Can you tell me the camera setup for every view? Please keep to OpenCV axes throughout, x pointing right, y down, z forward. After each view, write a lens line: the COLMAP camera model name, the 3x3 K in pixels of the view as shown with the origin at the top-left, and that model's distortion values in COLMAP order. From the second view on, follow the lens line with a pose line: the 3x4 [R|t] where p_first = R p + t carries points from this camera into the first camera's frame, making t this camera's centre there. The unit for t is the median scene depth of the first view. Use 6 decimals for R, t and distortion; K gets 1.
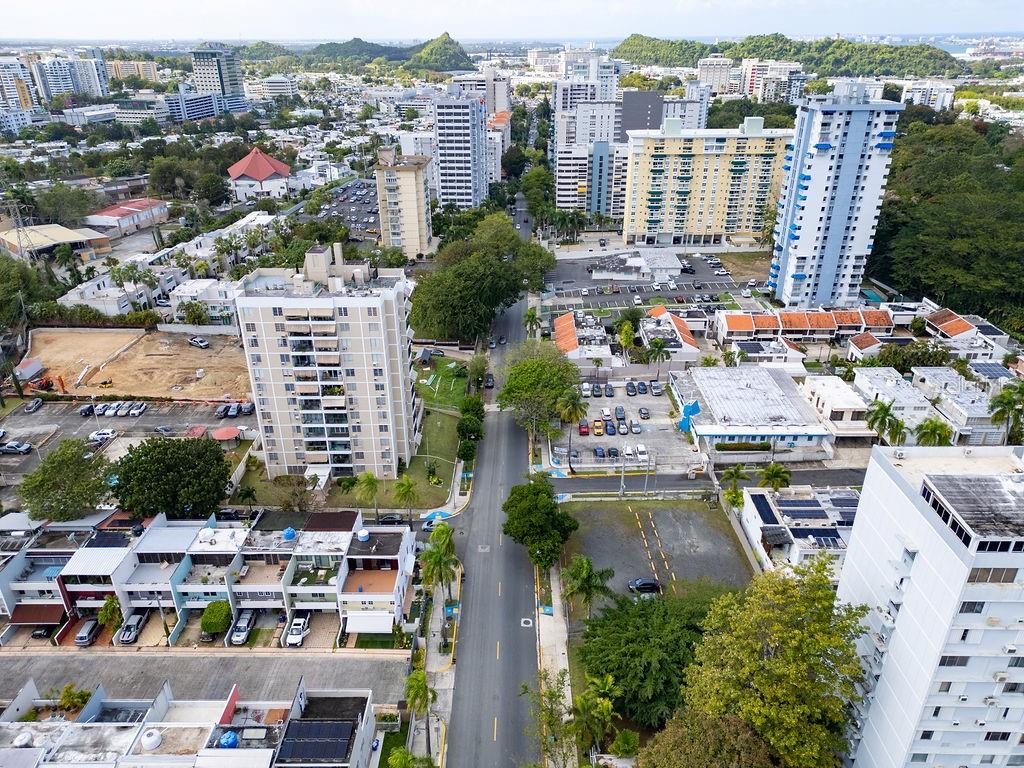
lens RADIAL K [[711.8, 0, 512.1], [0, 711.8, 384.4], [0, 0, 1]] dist [0.024676, -0.012206]
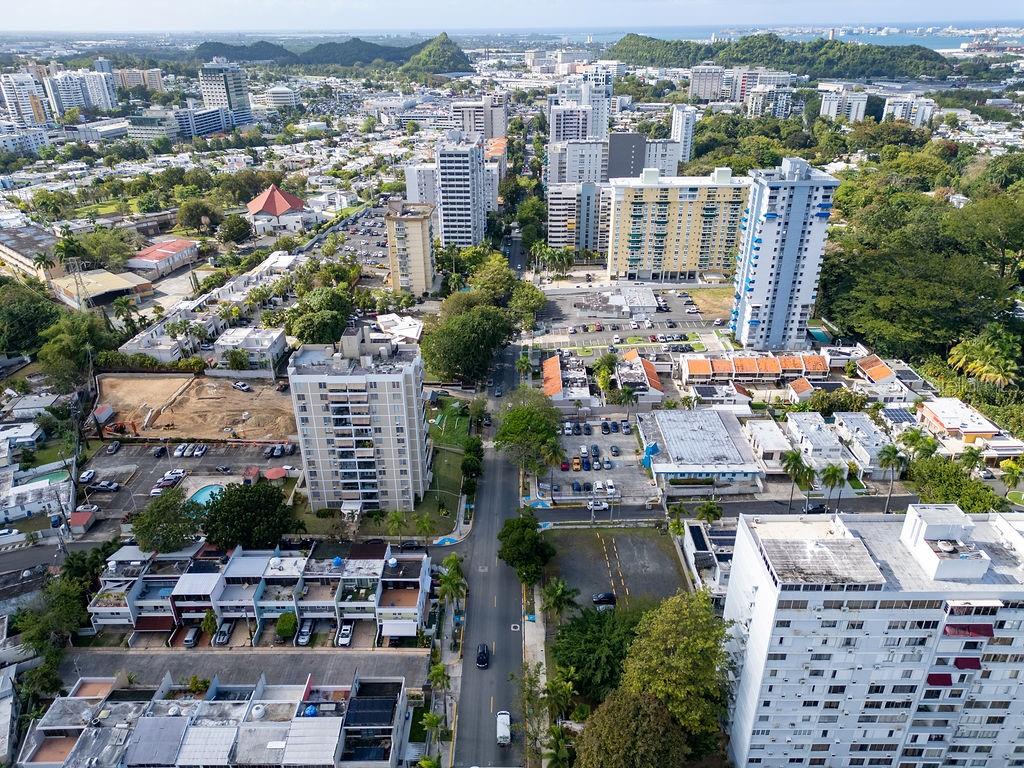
lens RADIAL K [[711.8, 0, 513.9], [0, 711.8, 382.9], [0, 0, 1]] dist [0.024676, -0.012206]
pose [[0.999987, -0.003764, 0.003506, 0.008047], [0.003728, 0.999940, 0.010281, -0.077120], [-0.003545, -0.010268, 0.999941, -0.186197]]
